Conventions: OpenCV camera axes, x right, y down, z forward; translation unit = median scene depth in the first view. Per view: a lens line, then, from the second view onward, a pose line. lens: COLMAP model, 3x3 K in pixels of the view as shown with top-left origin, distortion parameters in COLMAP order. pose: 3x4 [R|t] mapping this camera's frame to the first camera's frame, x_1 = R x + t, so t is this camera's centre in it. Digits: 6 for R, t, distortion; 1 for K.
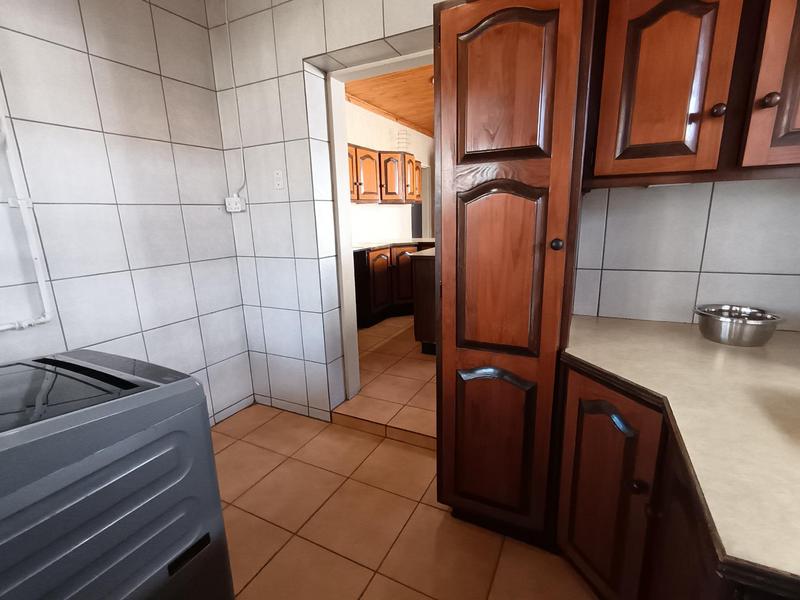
lens RADIAL K [[381.9, 0, 400.2], [0, 381.9, 298.4], [0, 0, 1]] dist [-0.000763, 0.000009]
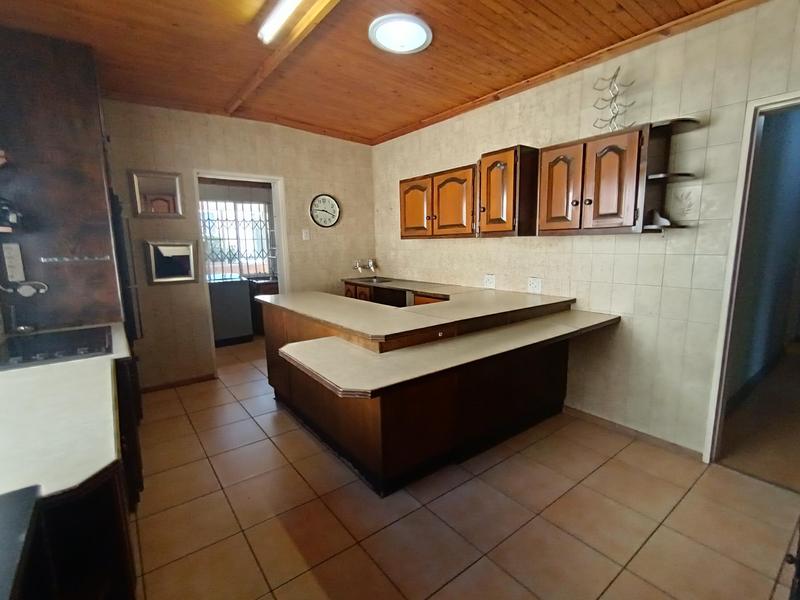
lens RADIAL K [[381.9, 0, 400.9], [0, 381.9, 300.0], [0, 0, 1]] dist [-0.000763, 0.000009]
pose [[-0.425849, 0.185132, -0.885652, 0.721814], [-0.185468, 0.940197, 0.285712, -0.345251], [0.885582, 0.285930, -0.366046, 1.271643]]
